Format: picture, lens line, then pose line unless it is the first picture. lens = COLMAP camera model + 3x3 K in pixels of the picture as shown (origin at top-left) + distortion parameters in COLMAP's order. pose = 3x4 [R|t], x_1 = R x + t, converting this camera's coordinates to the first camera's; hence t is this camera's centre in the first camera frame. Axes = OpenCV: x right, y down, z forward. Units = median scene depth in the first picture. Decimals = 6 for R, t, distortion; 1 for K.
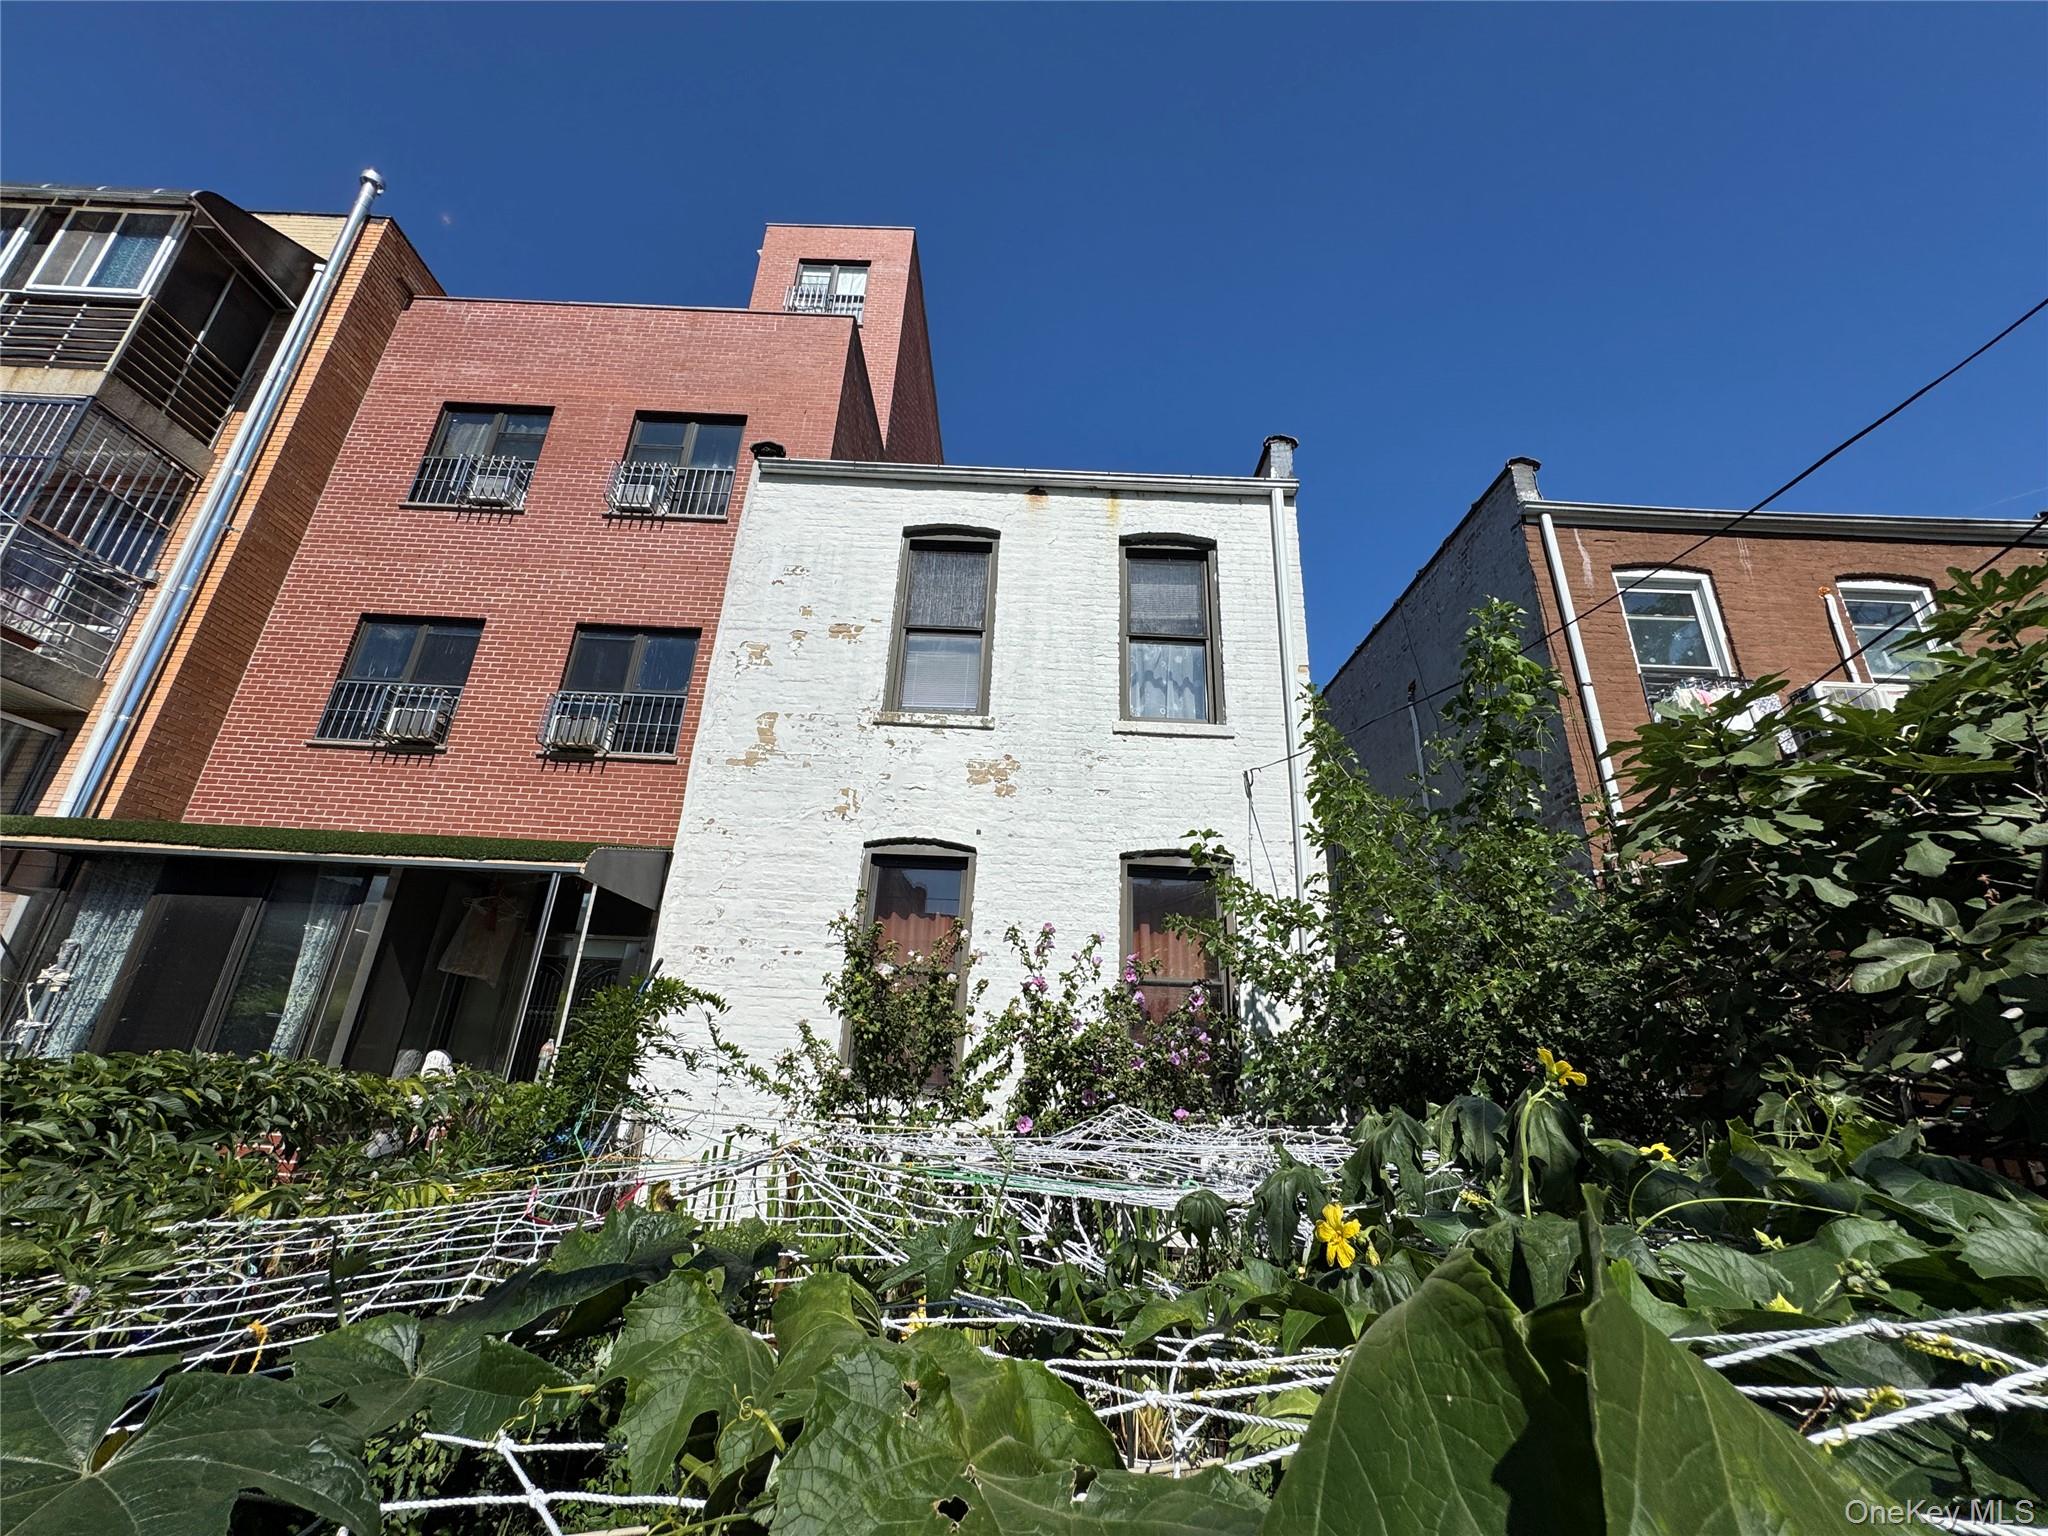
lens RADIAL K [[818.3, 0, 1024.0], [0, 818.3, 768.0], [0, 0, 1]] dist [-0.000800, -0.000358]
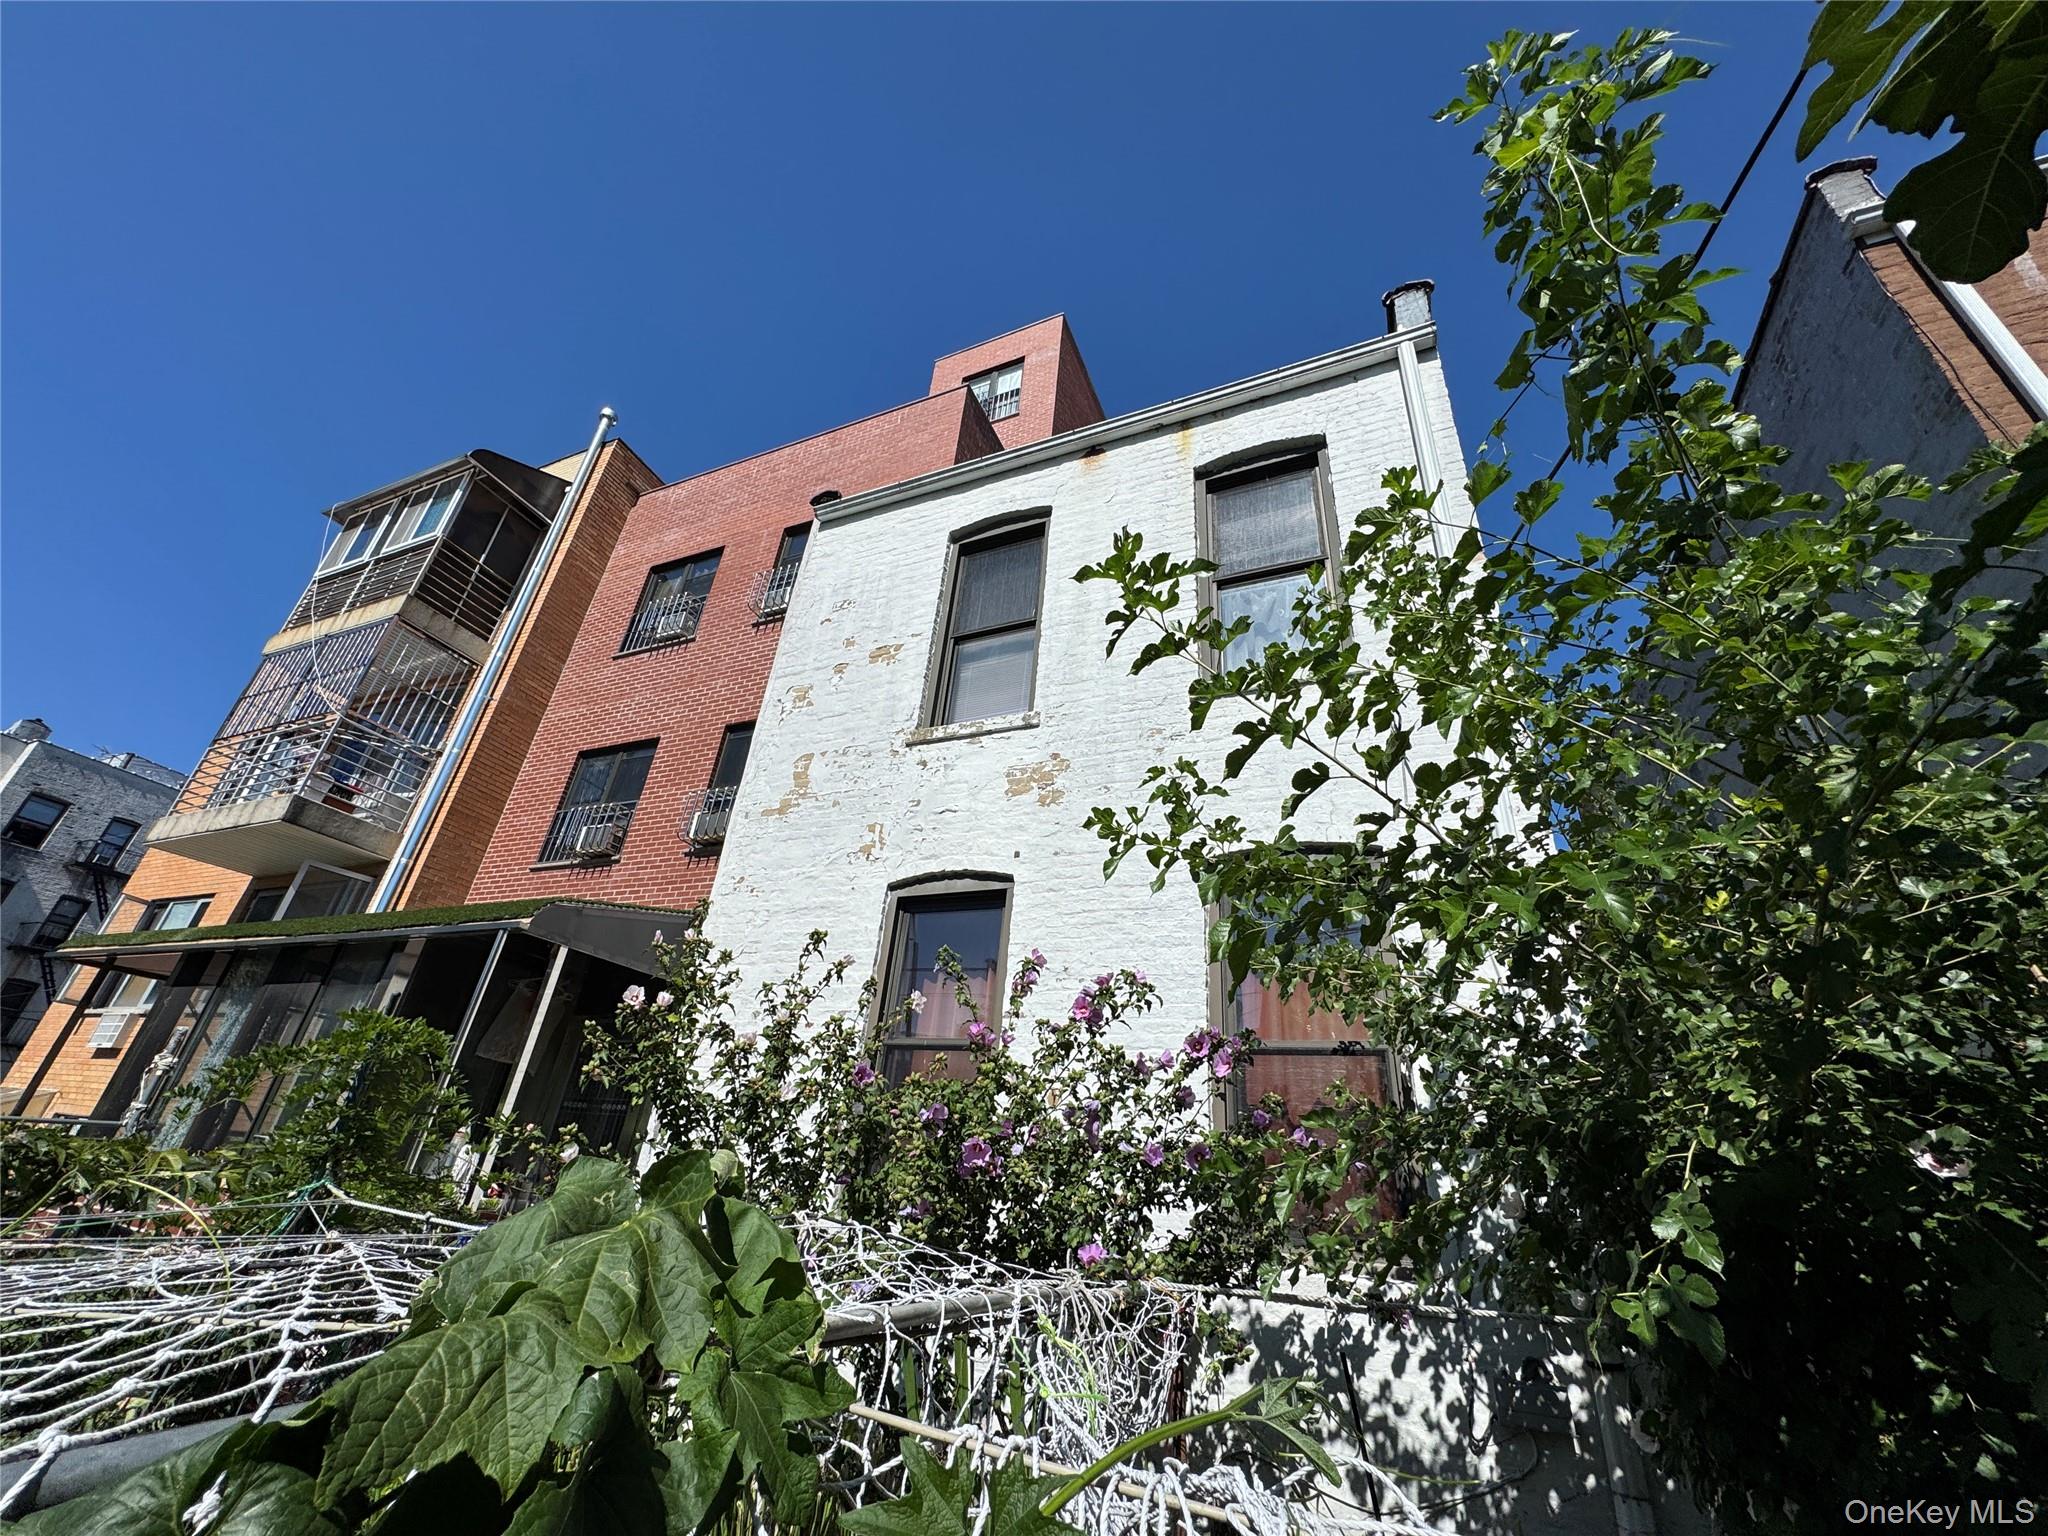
lens RADIAL K [[818.3, 0, 1024.0], [0, 818.3, 768.0], [0, 0, 1]] dist [-0.000800, -0.000358]
pose [[0.913157, -0.162786, -0.373691, 0.211767], [0.104061, 0.979514, -0.172407, 0.112483], [0.394100, 0.118548, 0.911390, 0.257668]]
